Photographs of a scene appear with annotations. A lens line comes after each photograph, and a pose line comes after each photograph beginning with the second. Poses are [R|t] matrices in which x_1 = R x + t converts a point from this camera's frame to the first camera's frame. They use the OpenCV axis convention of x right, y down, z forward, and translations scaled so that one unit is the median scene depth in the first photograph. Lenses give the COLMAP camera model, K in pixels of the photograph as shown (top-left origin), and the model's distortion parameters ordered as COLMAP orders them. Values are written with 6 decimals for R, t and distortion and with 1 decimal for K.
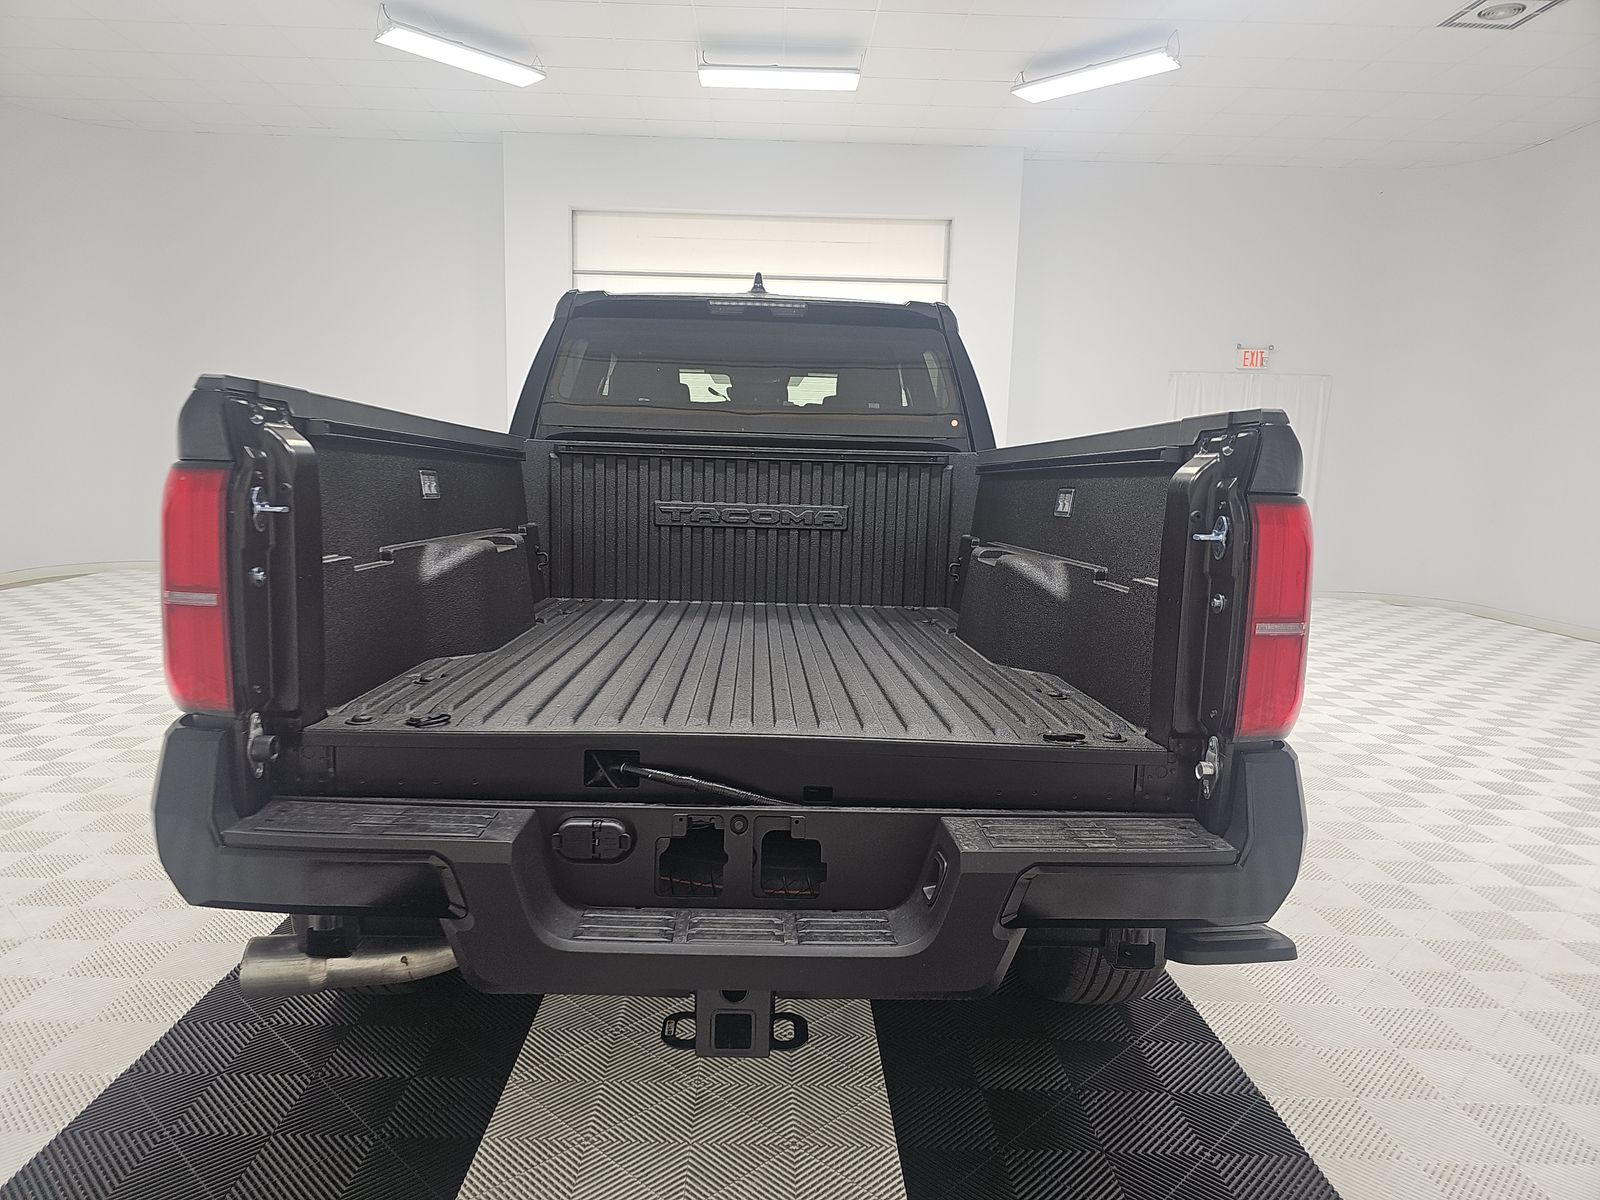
lens RADIAL K [[1175.1, 0, 744.2], [0, 1175.1, 620.5], [0, 0, 1]] dist [0.116019, -0.090230]
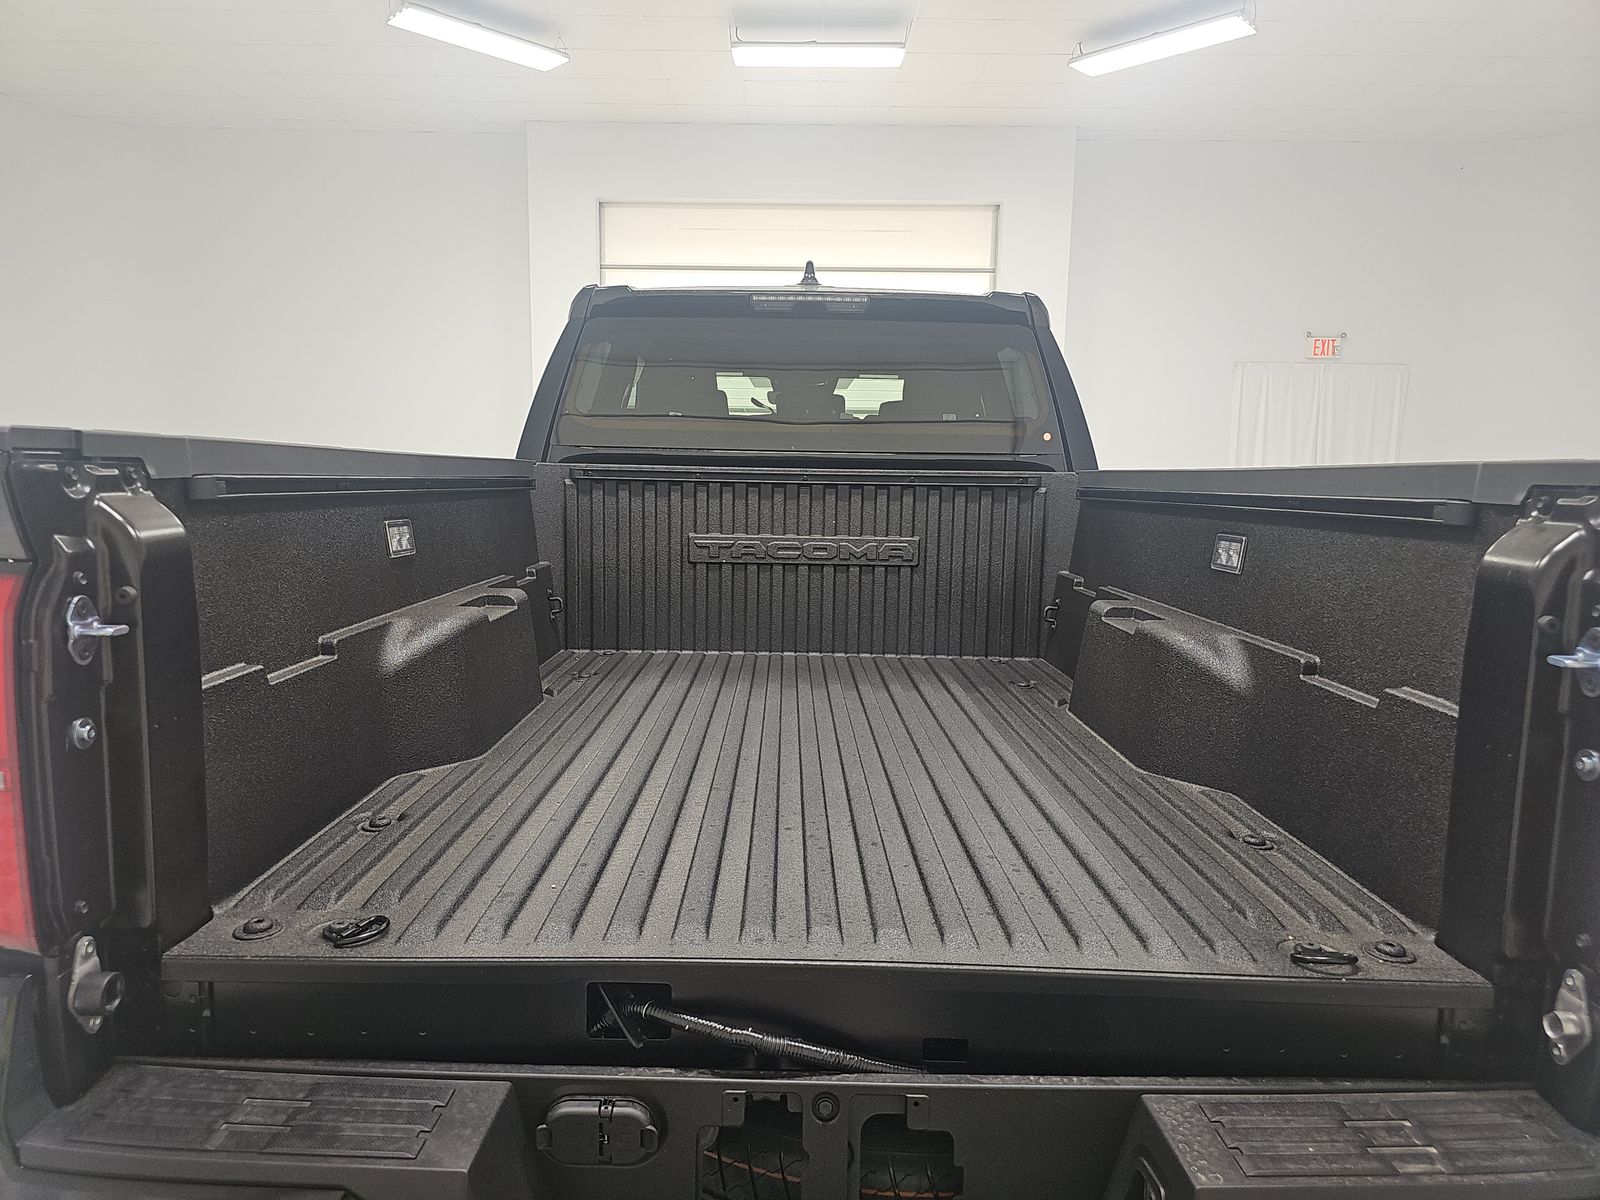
lens RADIAL K [[1175.1, 0, 744.2], [0, 1175.1, 620.5], [0, 0, 1]] dist [0.116019, -0.090230]
pose [[0.999589, -0.006262, -0.027961, -0.014838], [0.006411, 0.999966, 0.005254, -0.049118], [0.027927, -0.005431, 0.999595, 0.177648]]
